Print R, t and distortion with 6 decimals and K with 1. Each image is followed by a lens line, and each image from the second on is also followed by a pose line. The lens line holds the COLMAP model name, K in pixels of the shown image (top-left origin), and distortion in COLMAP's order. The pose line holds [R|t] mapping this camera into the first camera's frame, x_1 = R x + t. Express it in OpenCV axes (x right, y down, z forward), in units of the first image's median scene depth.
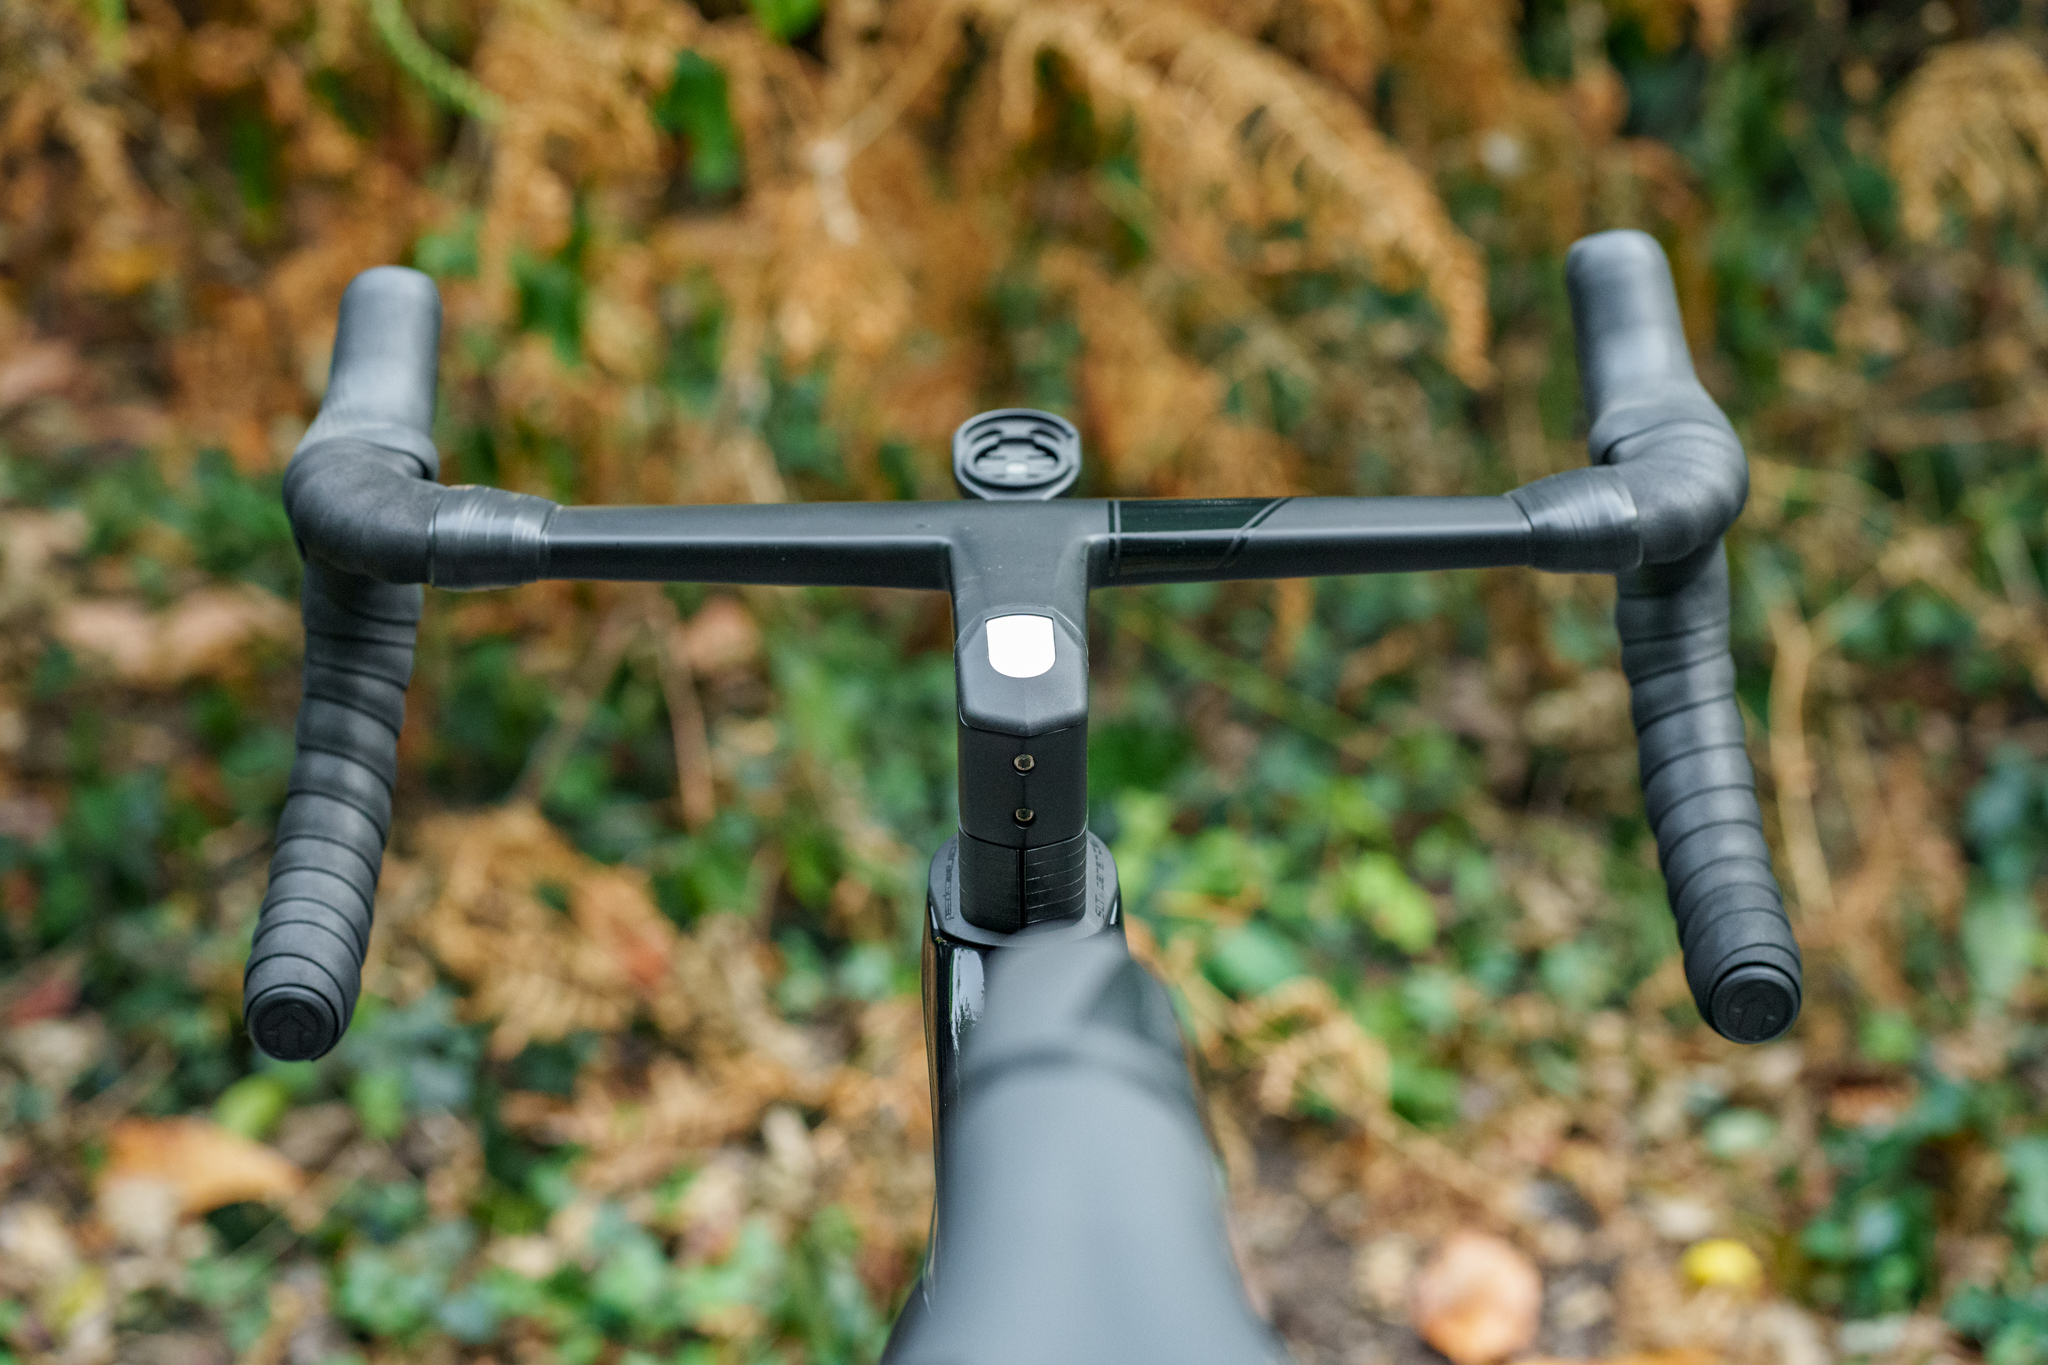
lens RADIAL K [[5503.2, 0, 1024.0], [0, 5503.2, 682.5], [0, 0, 1]] dist [0.233028, -3.988829]
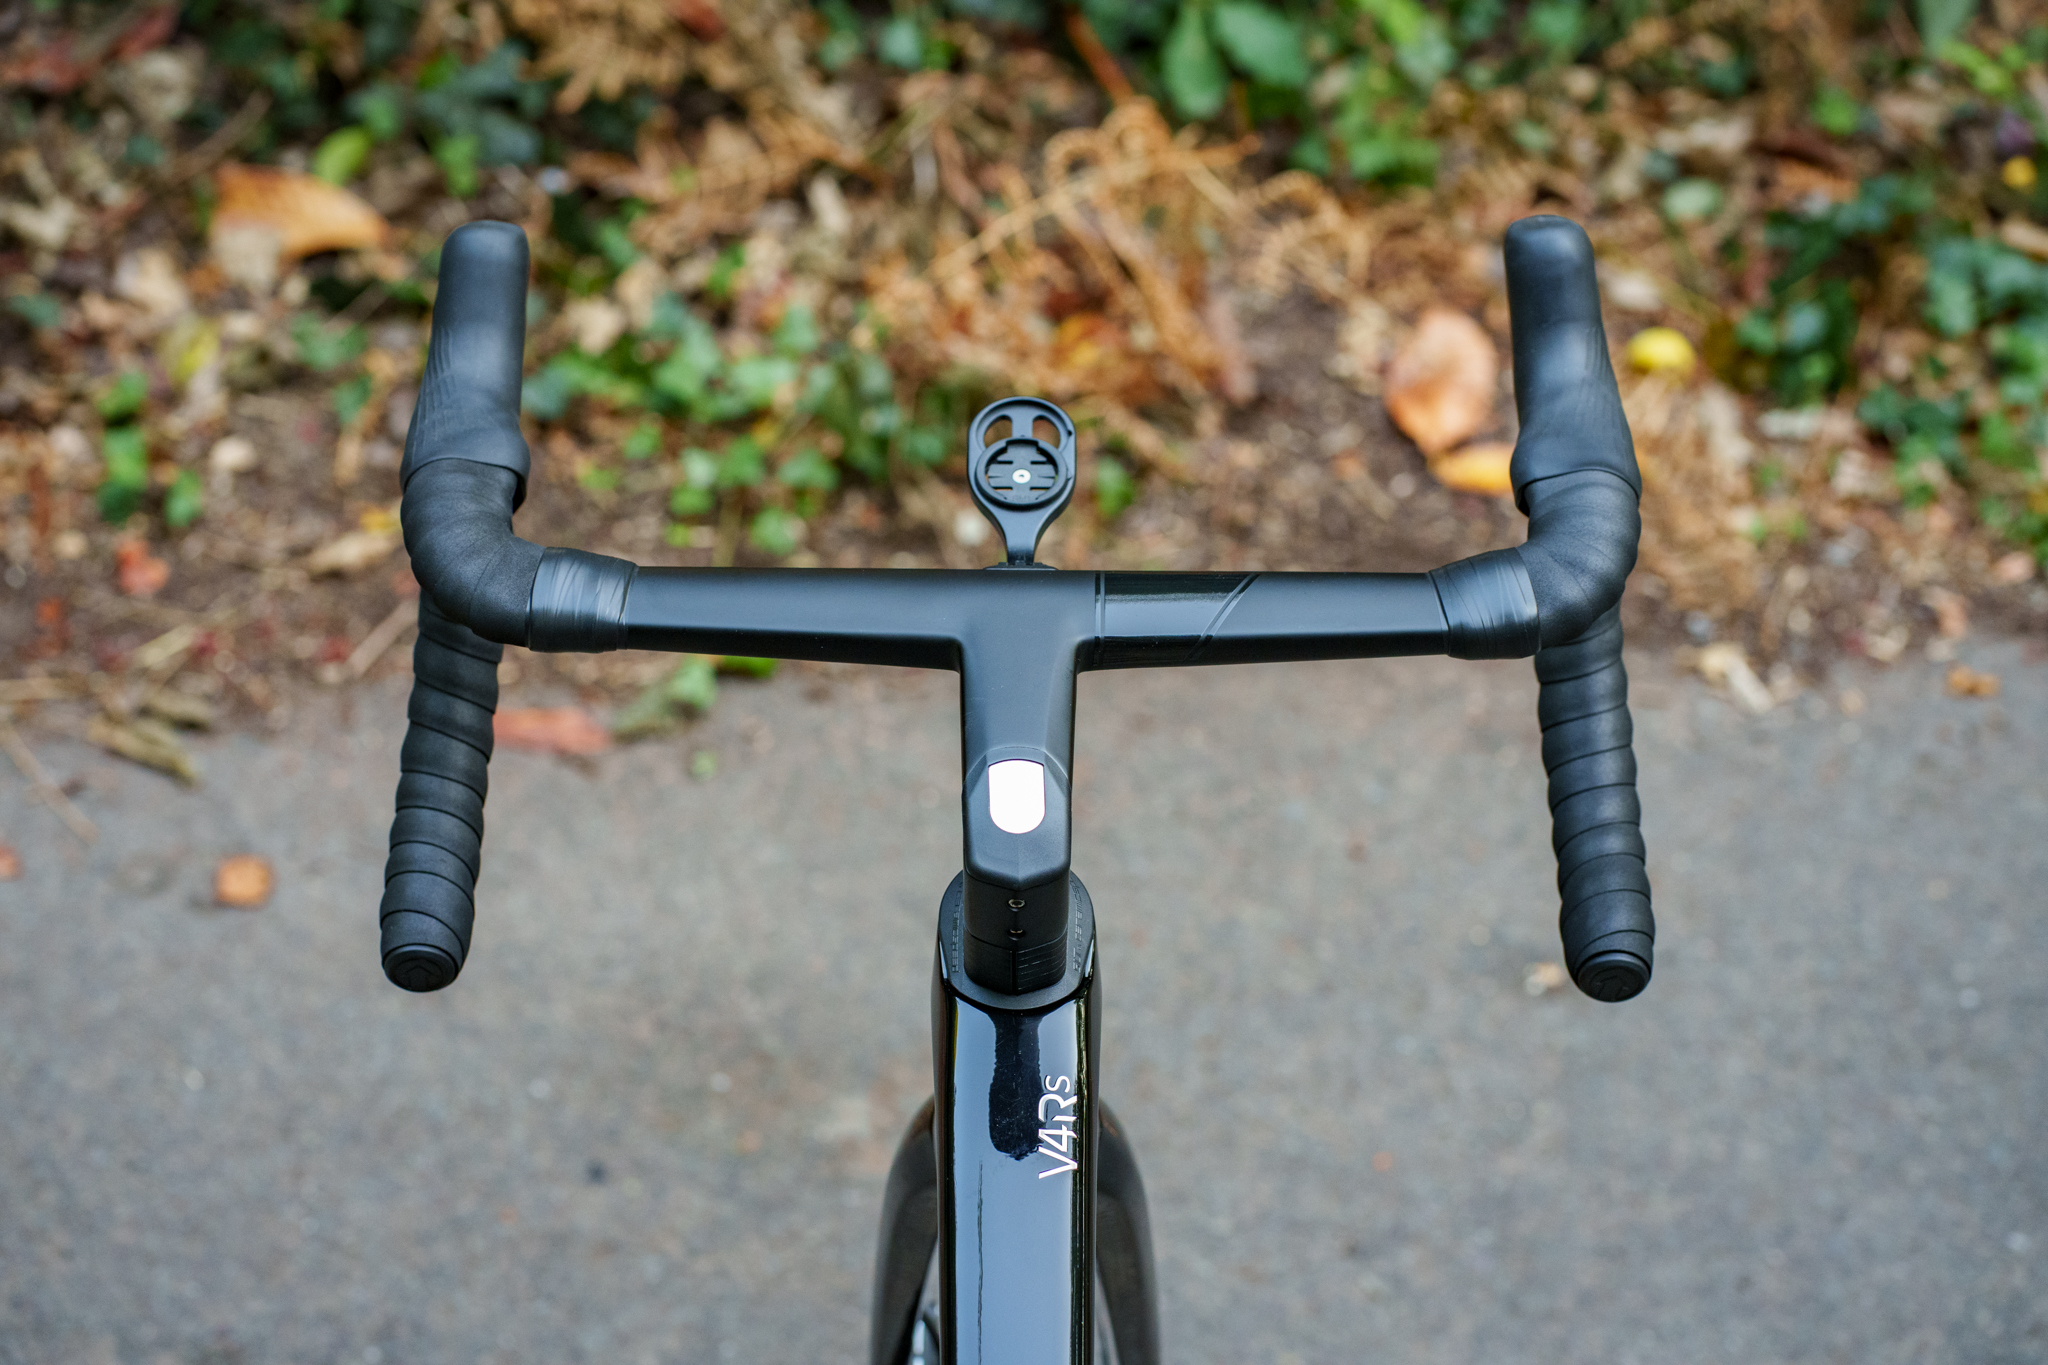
lens RADIAL K [[5503.2, 0, 1024.0], [0, 5503.2, 682.5], [0, 0, 1]] dist [0.233028, -3.988829]
pose [[0.999709, 0.023878, -0.003301, 0.002350], [-0.020812, 0.924086, 0.381616, -0.254364], [0.012163, -0.381437, 0.924315, -0.060283]]
